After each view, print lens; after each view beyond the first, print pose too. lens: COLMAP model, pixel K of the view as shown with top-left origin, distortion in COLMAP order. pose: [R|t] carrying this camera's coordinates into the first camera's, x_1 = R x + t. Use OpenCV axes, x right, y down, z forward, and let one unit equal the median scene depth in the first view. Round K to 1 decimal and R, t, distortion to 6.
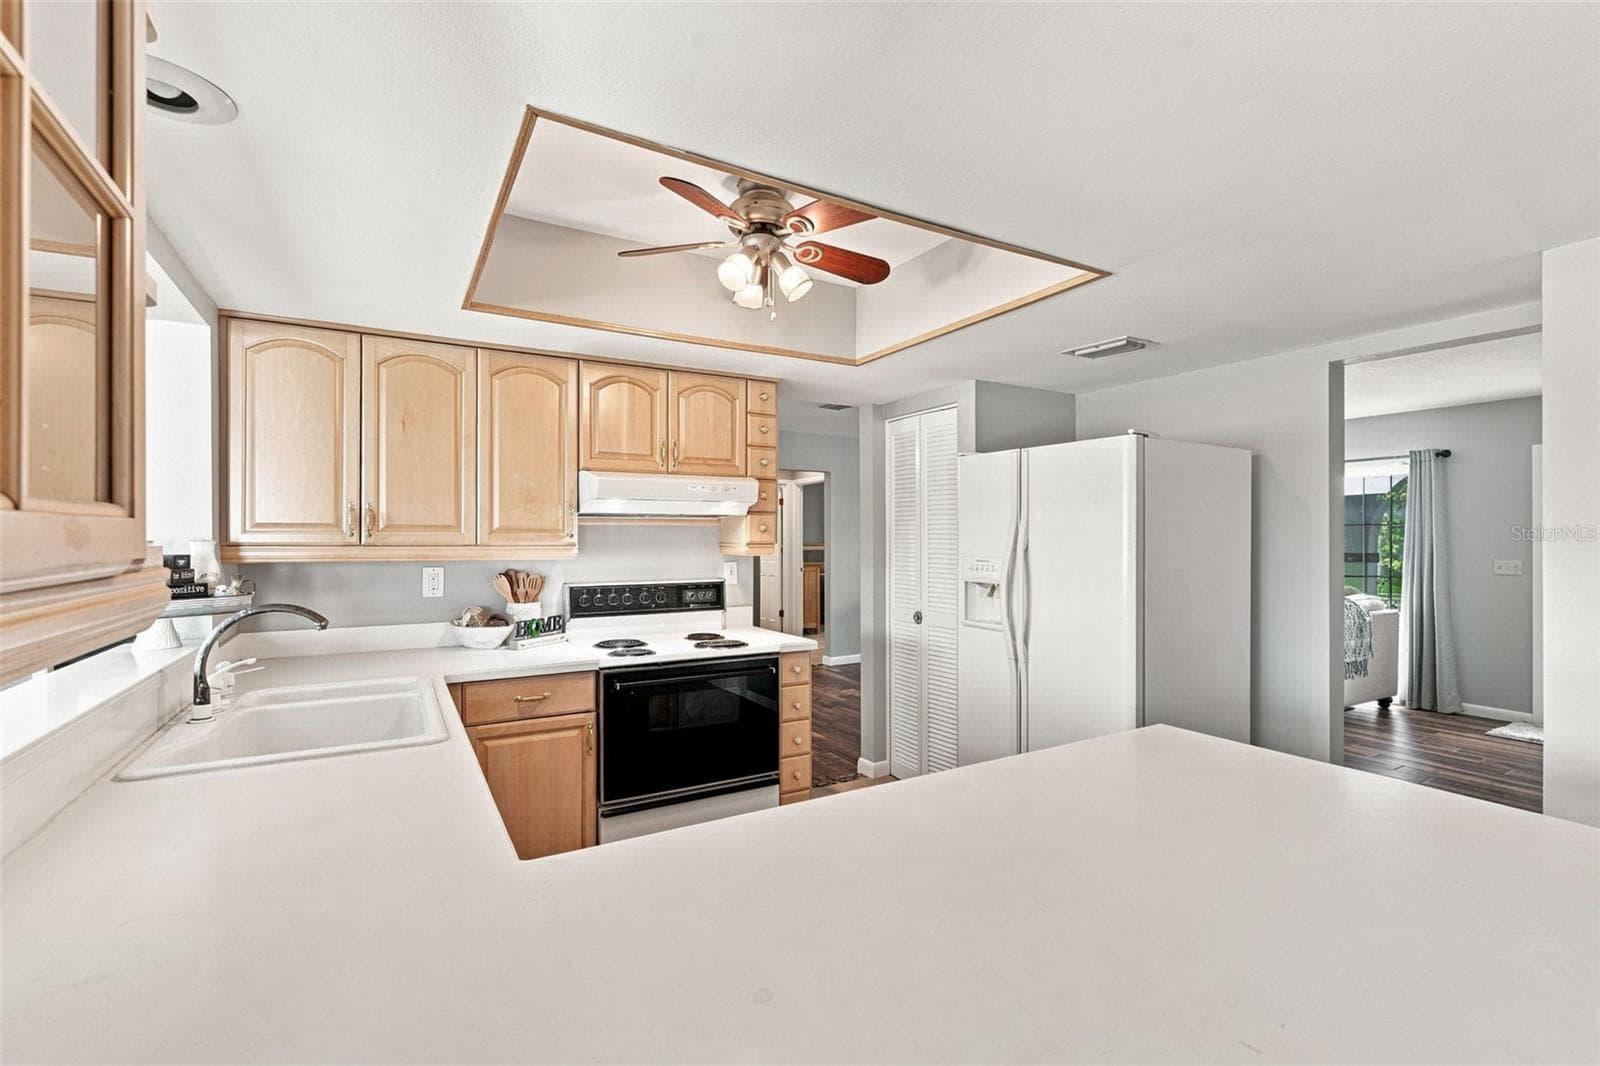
lens RADIAL K [[721.4, 0, 803.8], [0, 721.4, 531.8], [0, 0, 1]] dist [-0.005579, -0.000280]
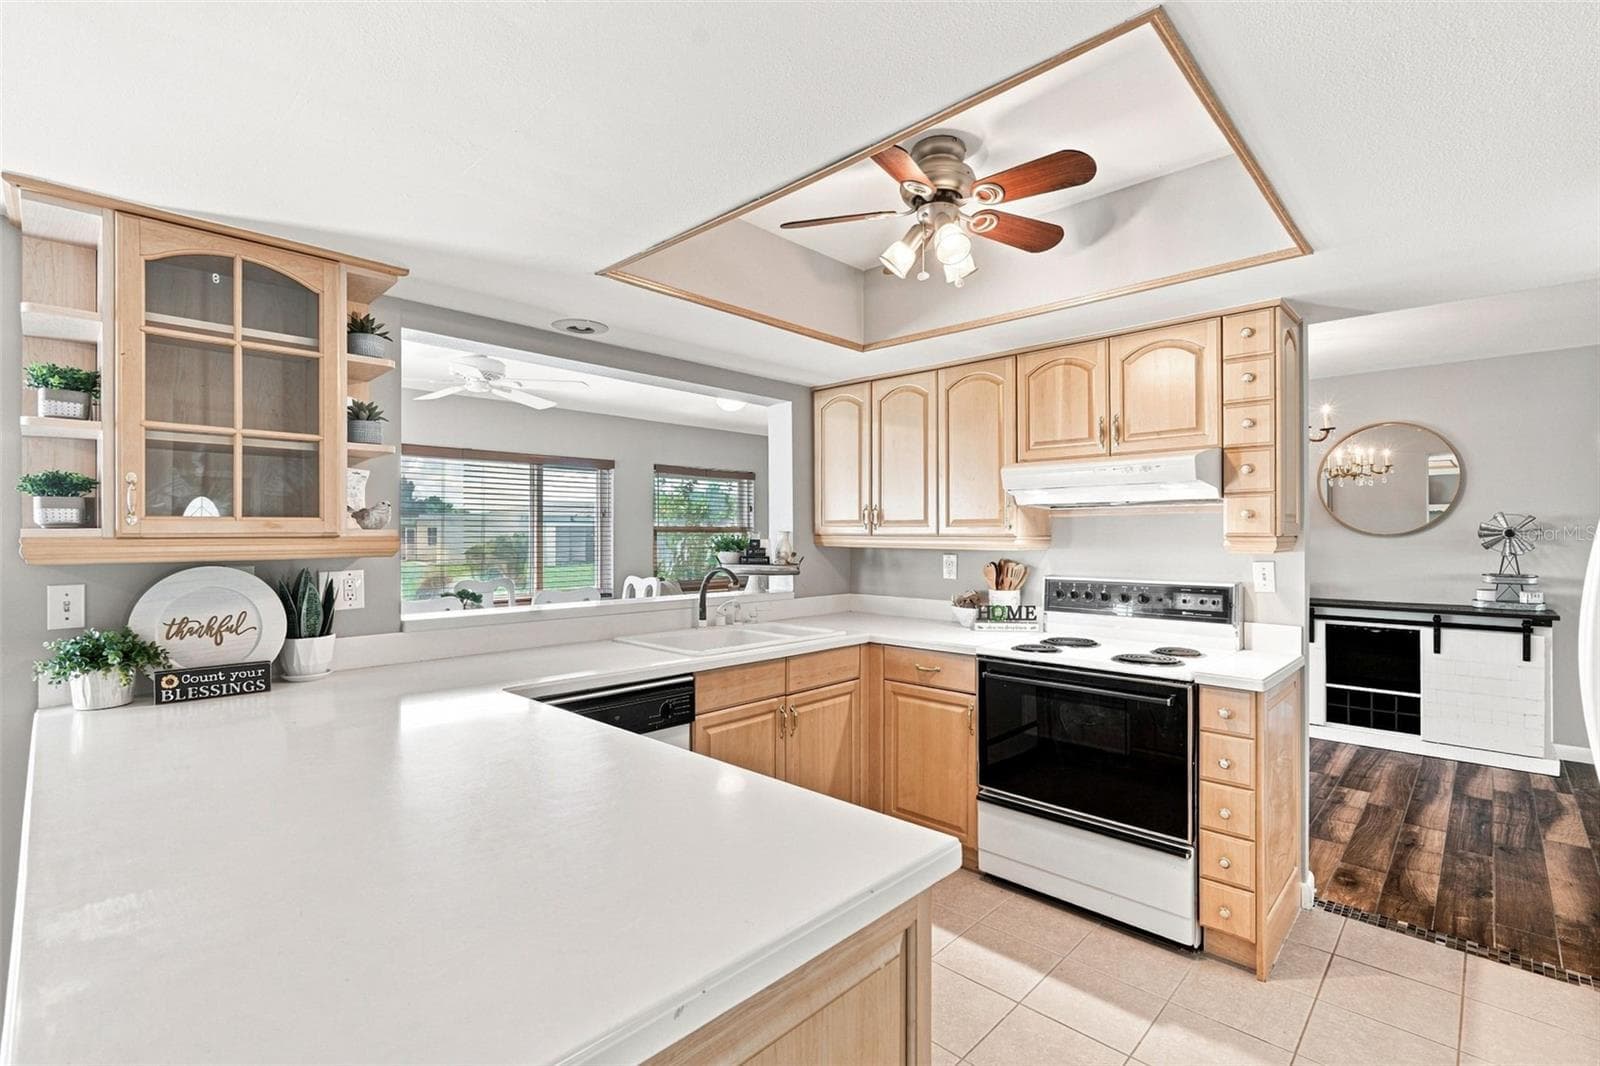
lens RADIAL K [[721.4, 0, 800.3], [0, 721.4, 534.3], [0, 0, 1]] dist [-0.005579, -0.000280]
pose [[0.278661, -0.001991, -0.960388, 0.582072], [0.004440, 0.999990, -0.000785, 0.014509], [0.960379, -0.004045, 0.278667, 0.422520]]
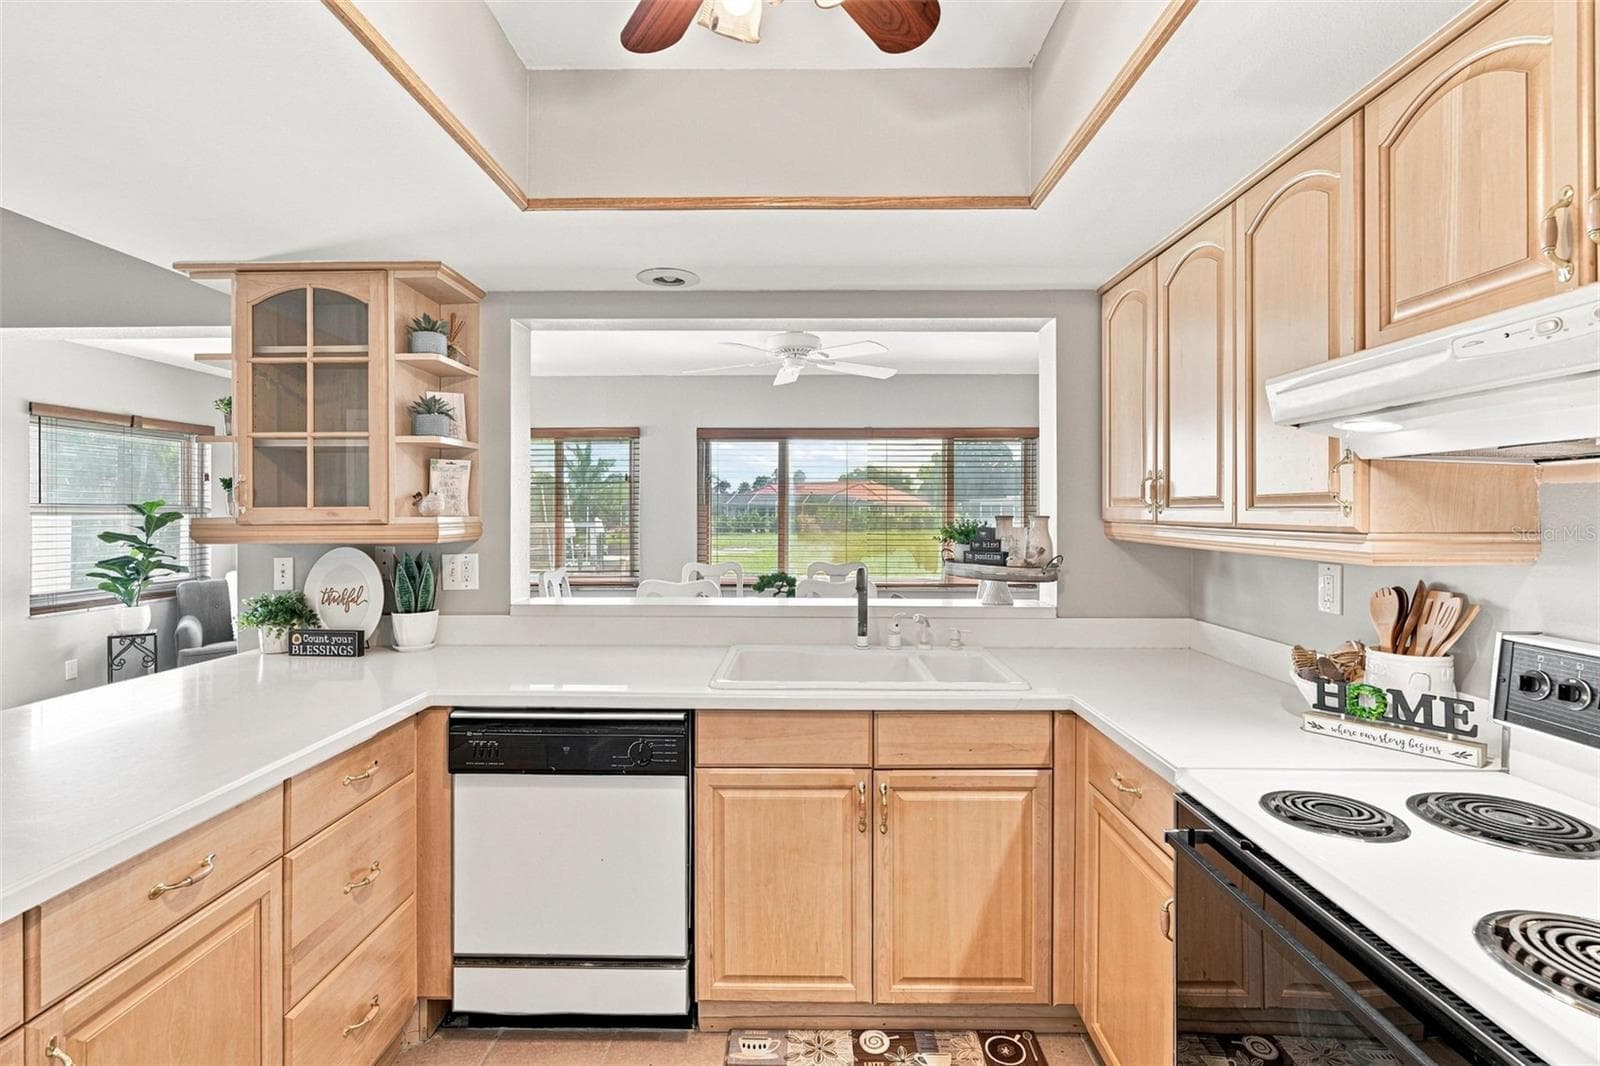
lens RADIAL K [[721.4, 0, 805.0], [0, 721.4, 514.0], [0, 0, 1]] dist [-0.005579, -0.000280]
pose [[-0.508655, 0.002236, -0.860968, 0.230924], [0.002855, 0.999996, 0.000910, 0.005047], [0.860966, -0.001995, -0.508659, 0.931842]]
